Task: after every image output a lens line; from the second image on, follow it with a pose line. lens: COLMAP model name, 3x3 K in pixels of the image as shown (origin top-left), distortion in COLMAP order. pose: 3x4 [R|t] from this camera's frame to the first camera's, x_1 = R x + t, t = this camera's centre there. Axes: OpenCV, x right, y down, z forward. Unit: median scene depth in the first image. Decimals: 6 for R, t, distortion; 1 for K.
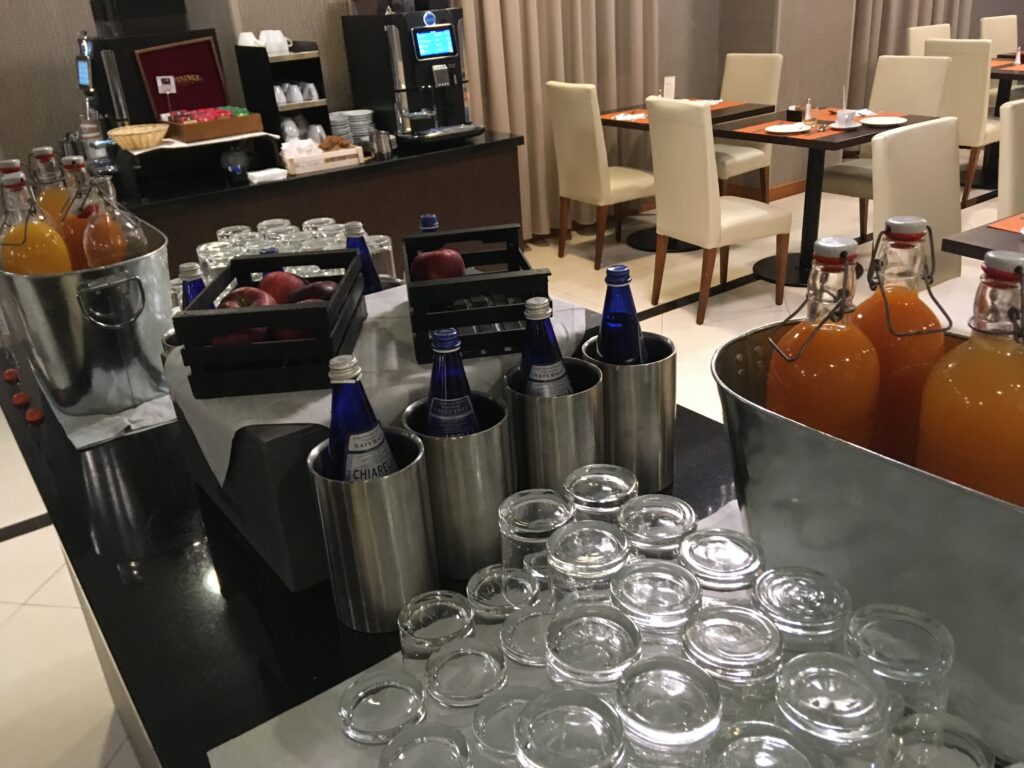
lens RADIAL K [[863.4, 0, 511.3], [0, 863.4, 389.6], [0, 0, 1]] dist [0.132162, -0.198197]
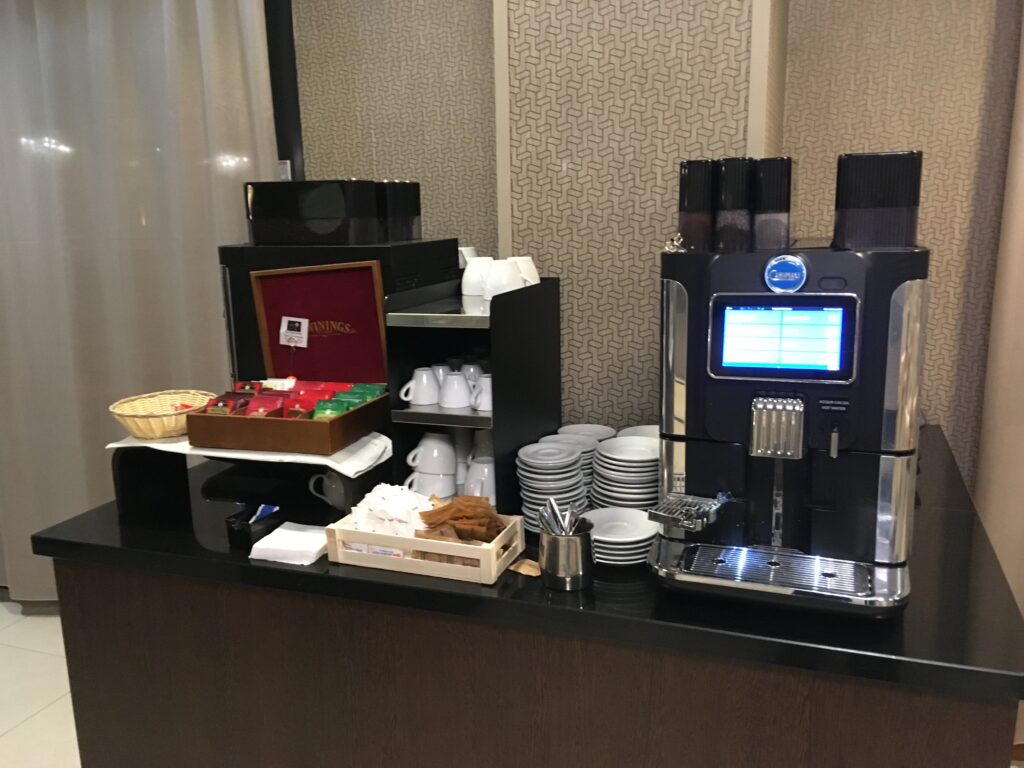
lens RADIAL K [[863.4, 0, 511.3], [0, 863.4, 389.6], [0, 0, 1]] dist [0.132162, -0.198197]
pose [[0.560481, 0.227566, -0.796288, 0.137696], [-0.364775, 0.931049, 0.009325, -0.364952], [0.743505, 0.285239, 0.604846, 0.772229]]
